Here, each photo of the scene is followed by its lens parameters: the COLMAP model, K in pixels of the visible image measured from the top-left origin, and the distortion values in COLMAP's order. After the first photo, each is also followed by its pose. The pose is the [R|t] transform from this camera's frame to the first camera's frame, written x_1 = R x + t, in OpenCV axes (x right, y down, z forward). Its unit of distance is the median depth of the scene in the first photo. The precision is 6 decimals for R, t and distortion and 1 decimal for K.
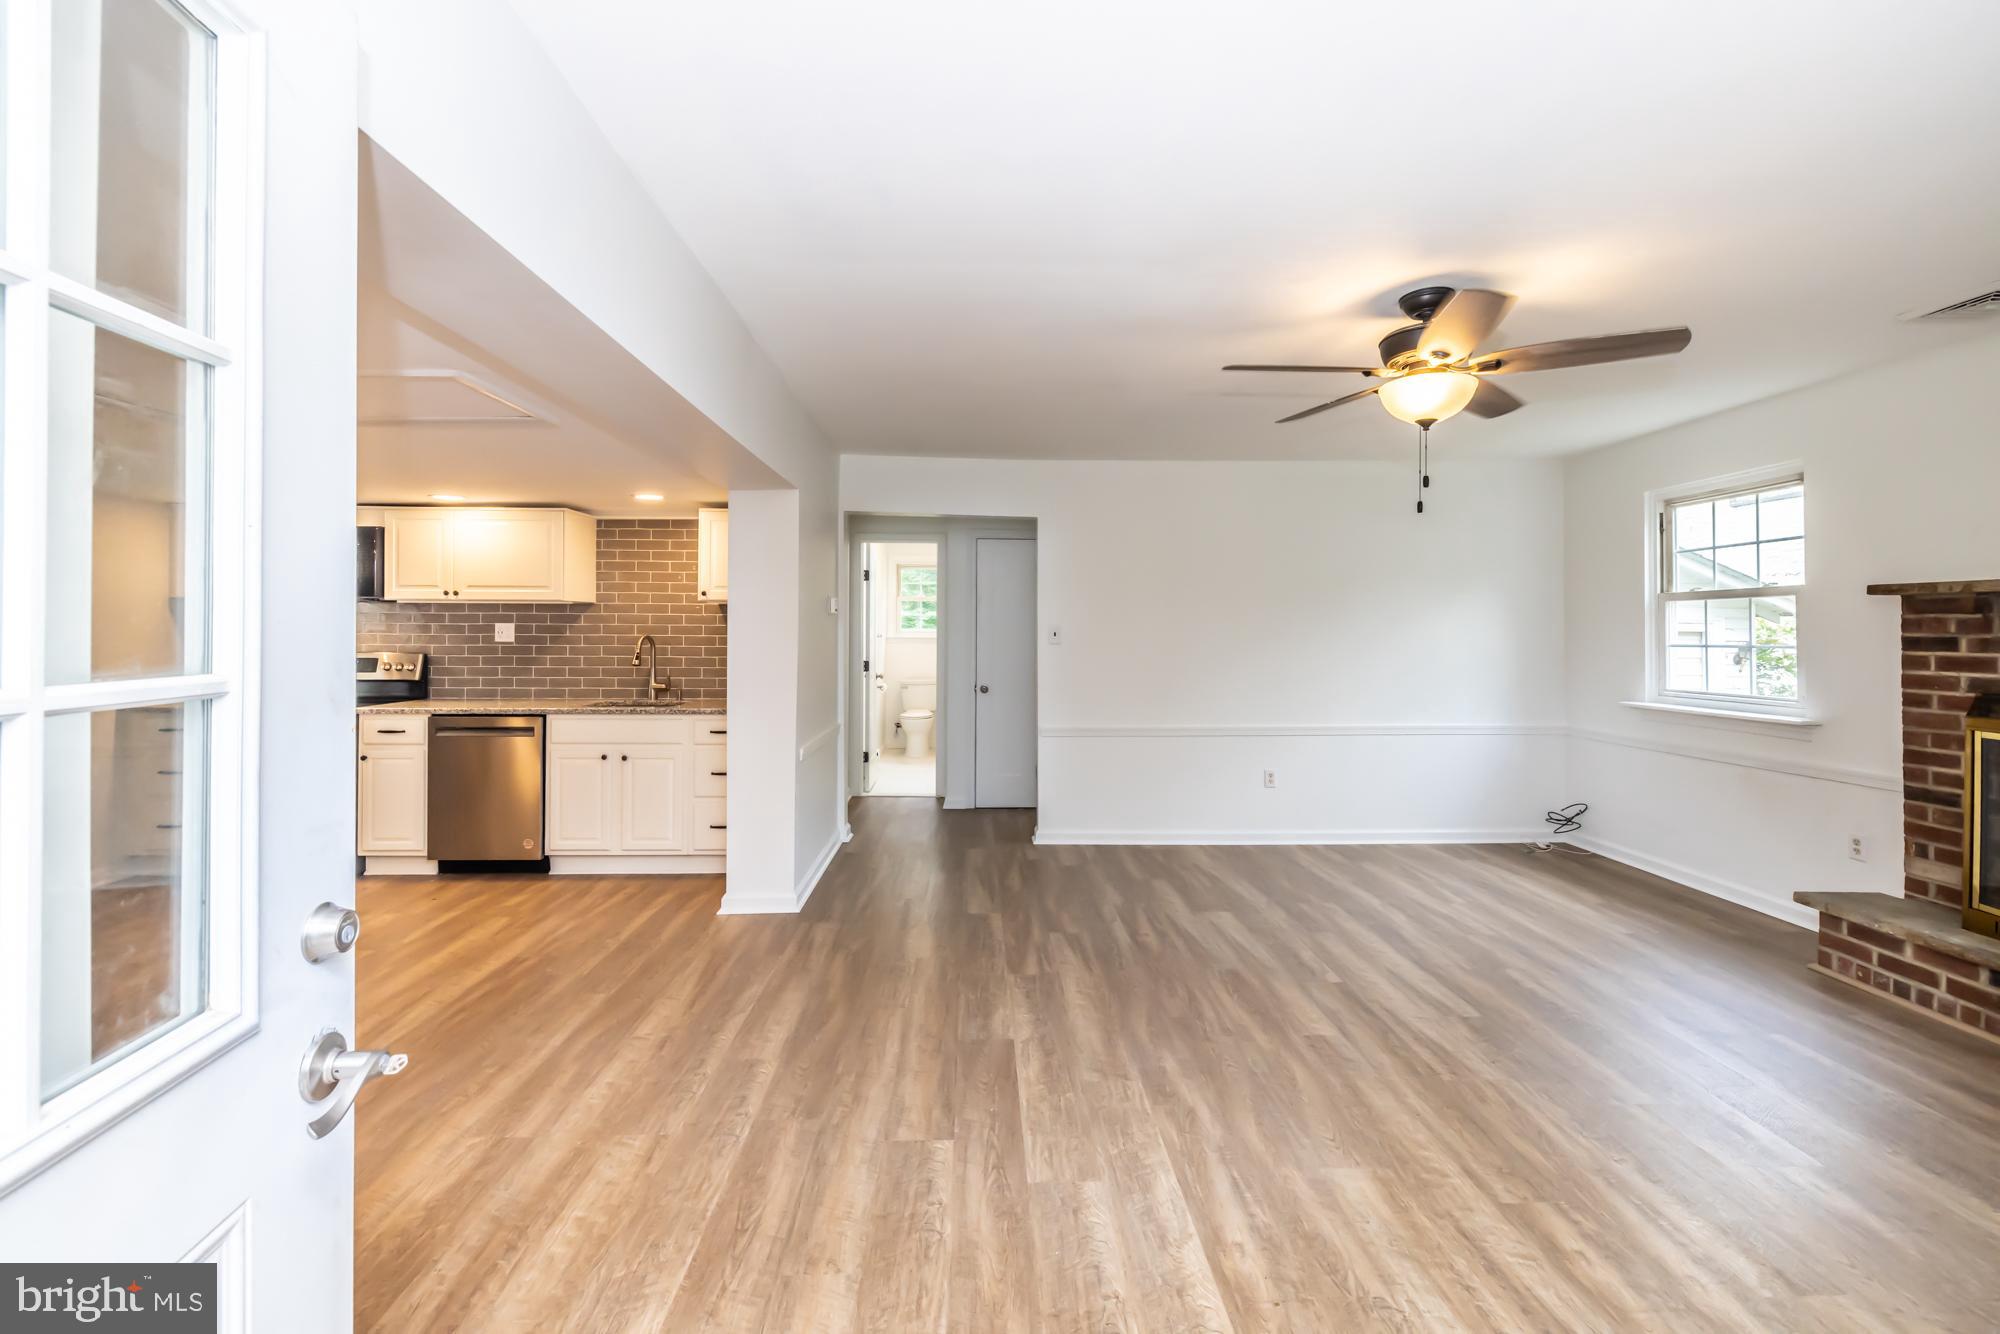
lens RADIAL K [[844.5, 0, 997.7], [0, 844.5, 624.7], [0, 0, 1]] dist [-0.001141, 0.000221]
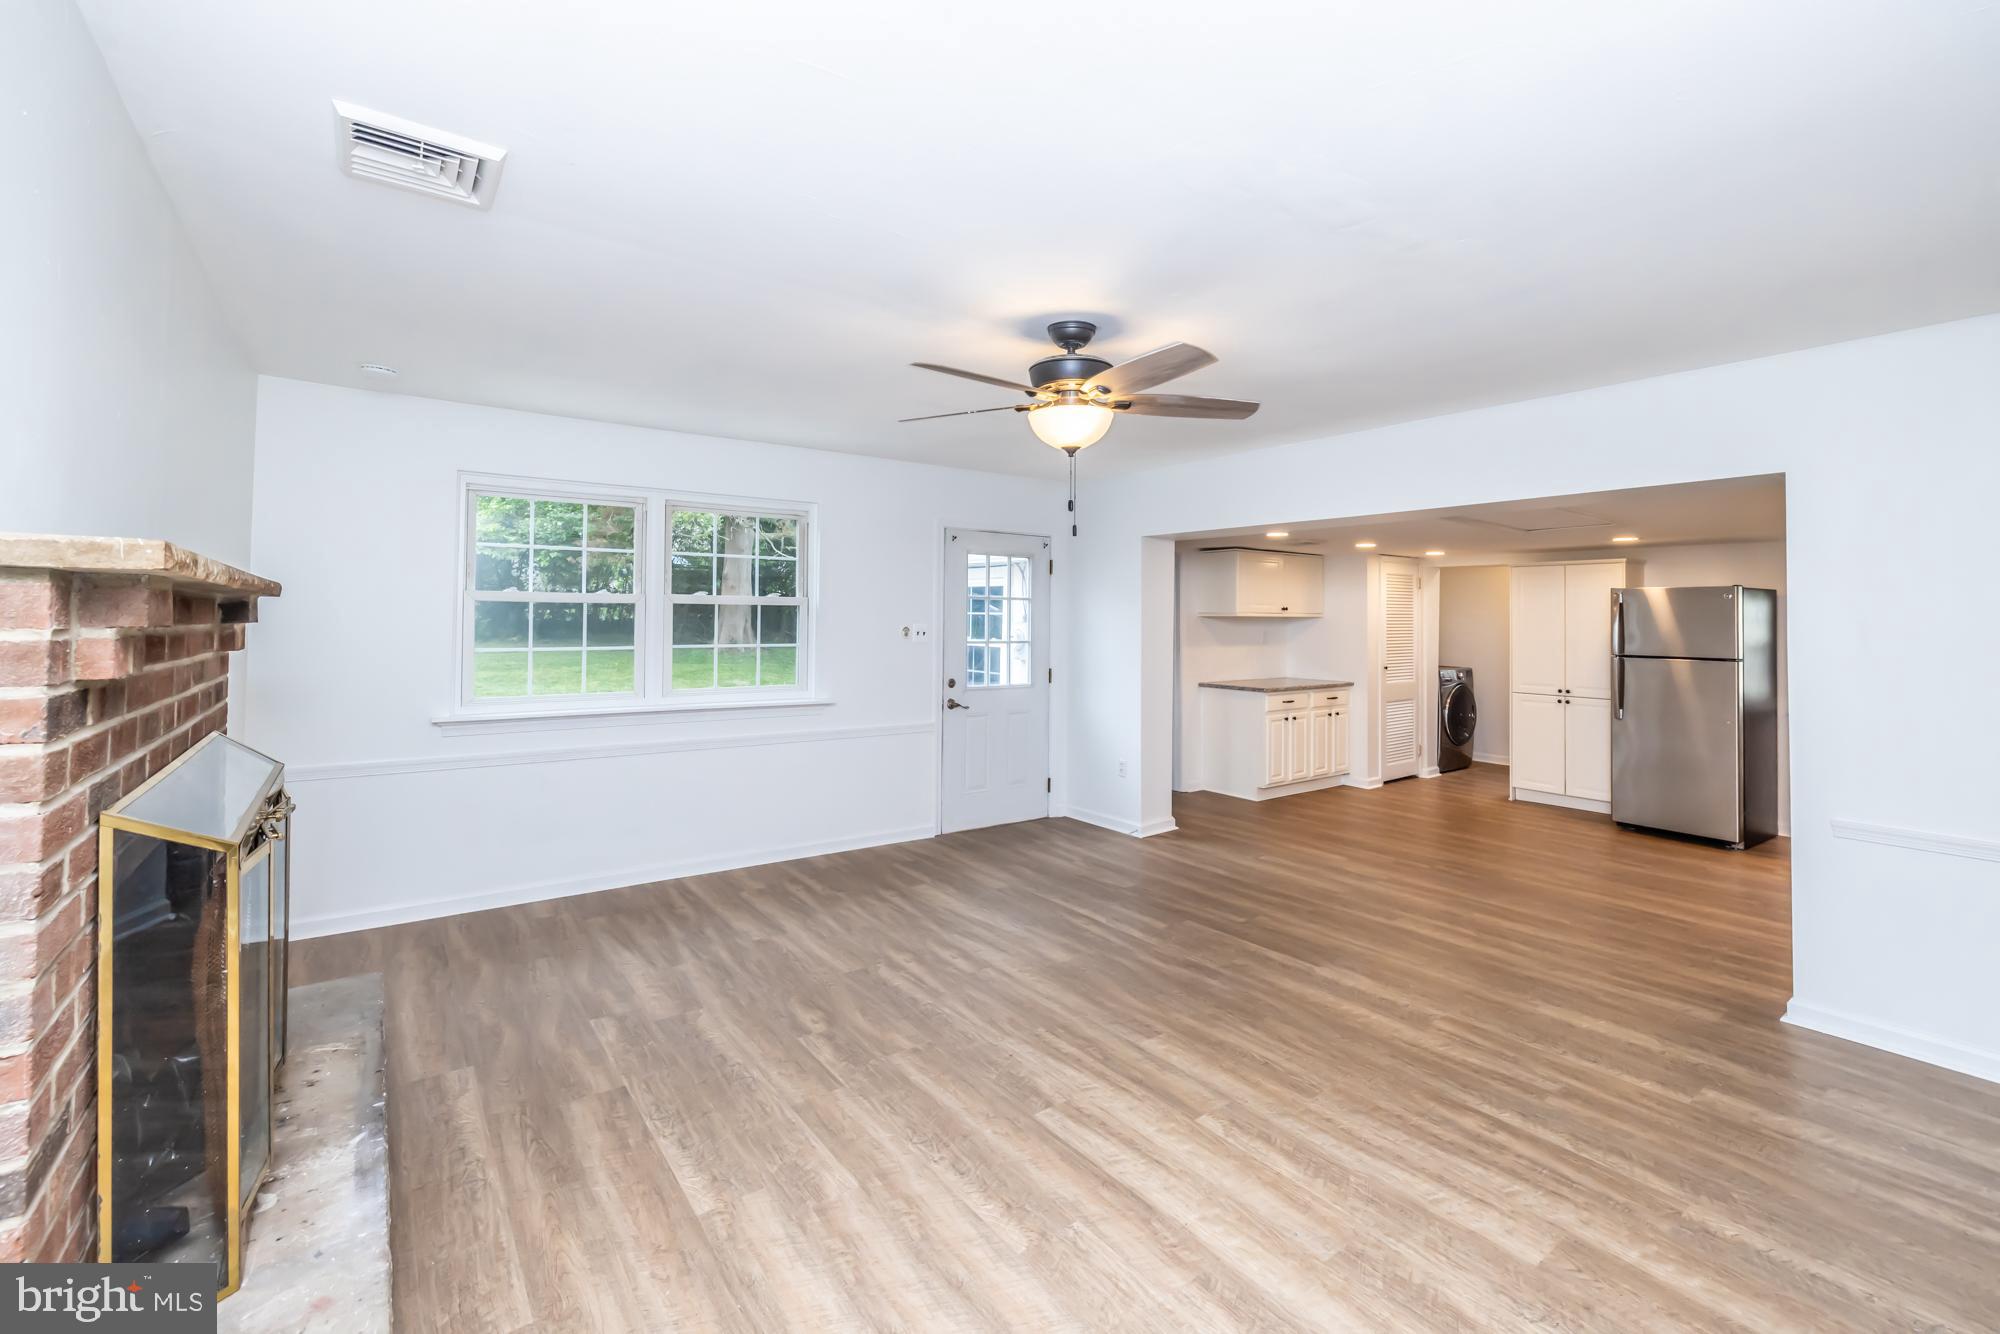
lens RADIAL K [[856.0, 0, 997.4], [0, 856.0, 611.4], [0, 0, 1]] dist [-0.002423, 0.000404]
pose [[-0.820085, -0.018111, -0.571955, 1.191906], [-0.007261, 0.999748, -0.021245, -0.017029], [0.572195, -0.013269, -0.820010, 1.826124]]
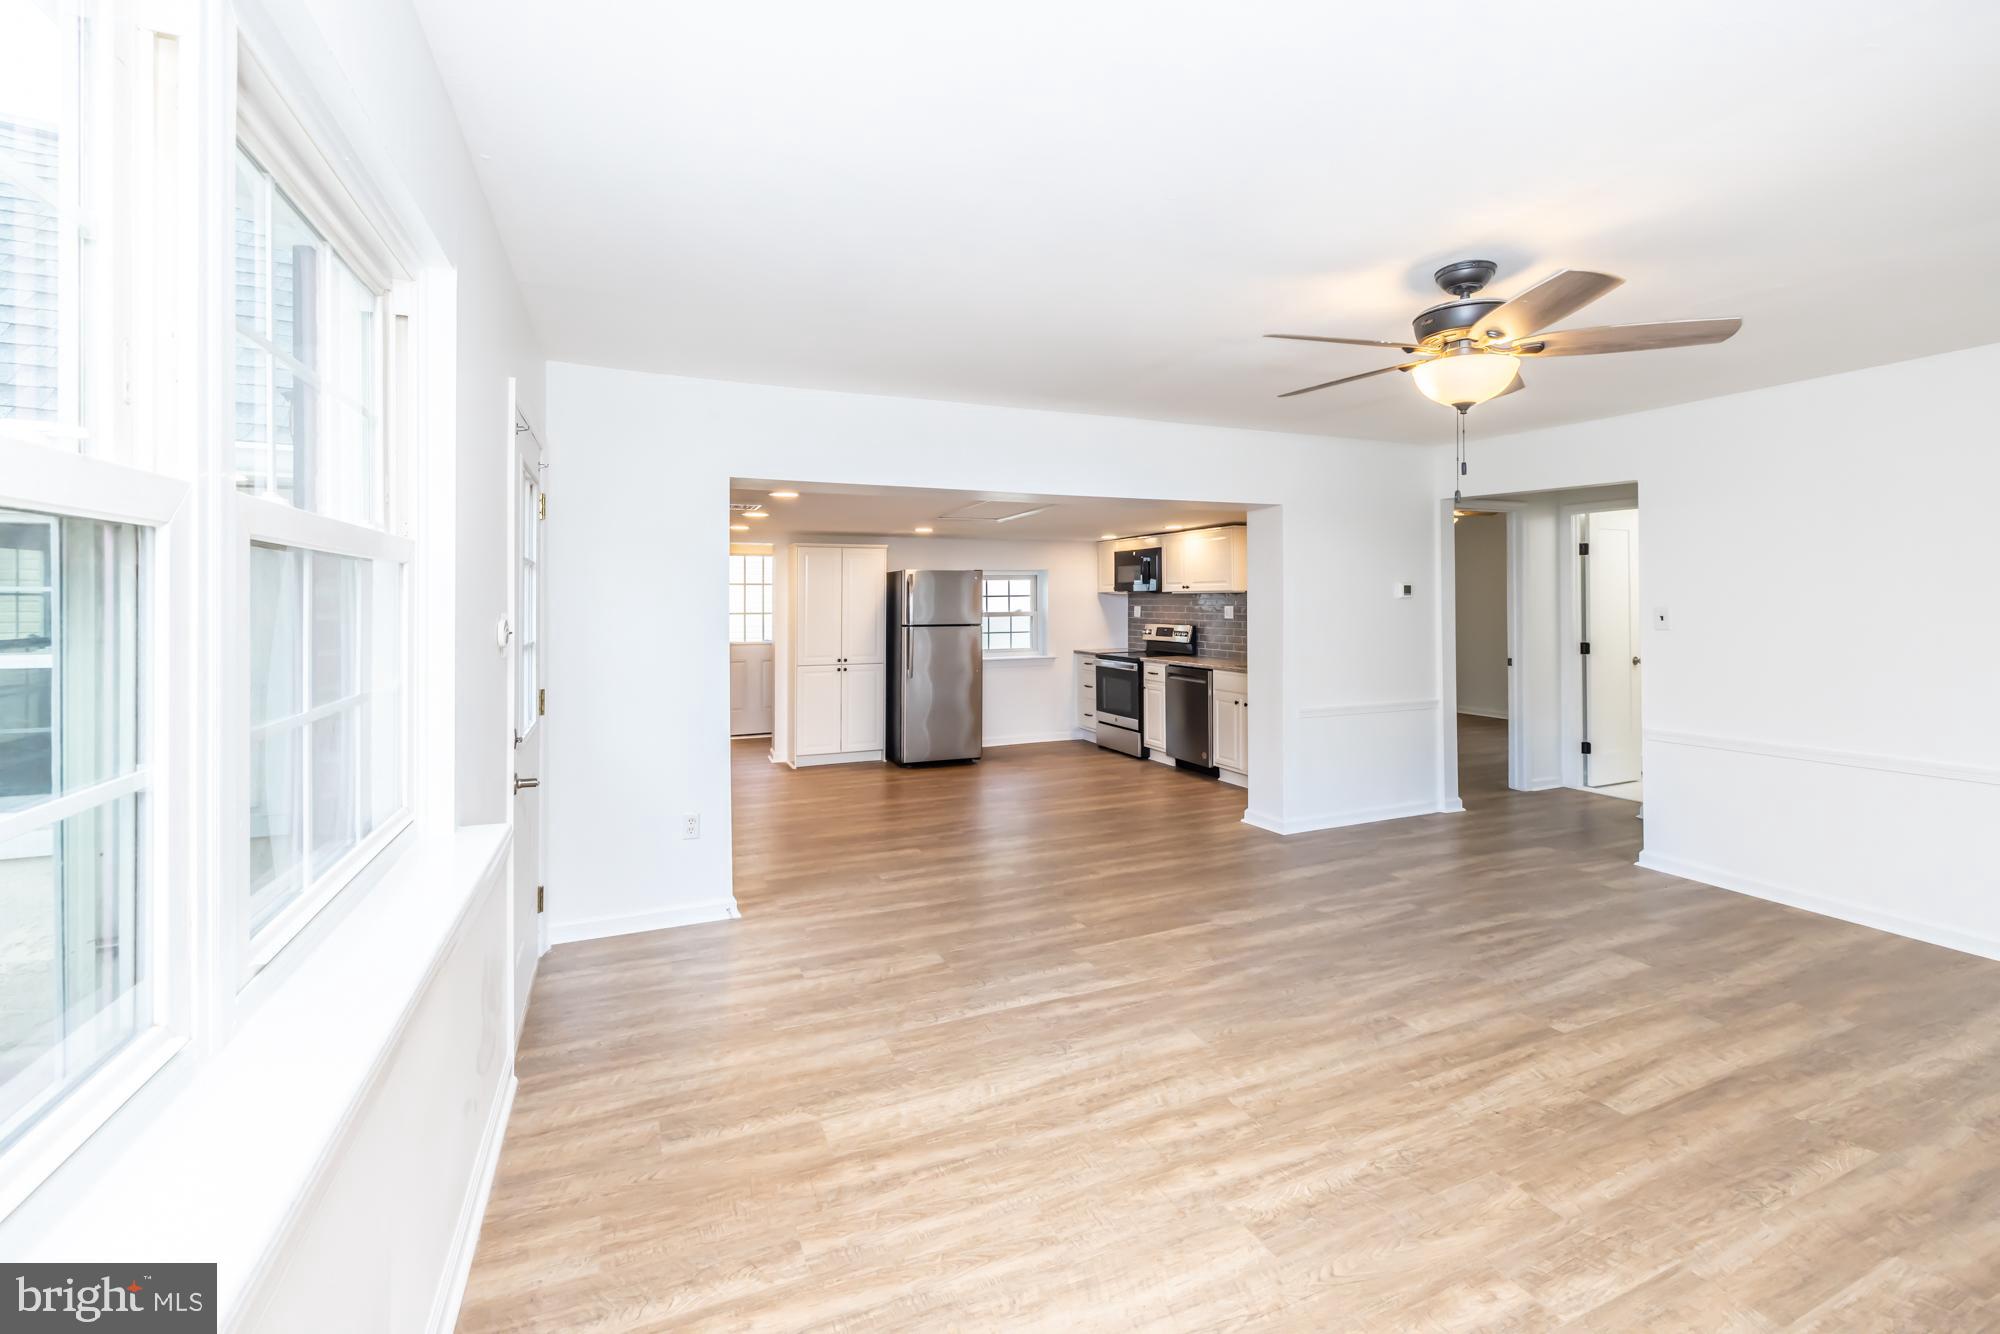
lens RADIAL K [[856.0, 0, 997.4], [0, 856.0, 611.4], [0, 0, 1]] dist [-0.002423, 0.000404]
pose [[0.374113, 0.004455, -0.927372, 1.192853], [0.018691, 0.999749, 0.012343, -0.034318], [0.927195, -0.021951, 0.373936, 0.174213]]
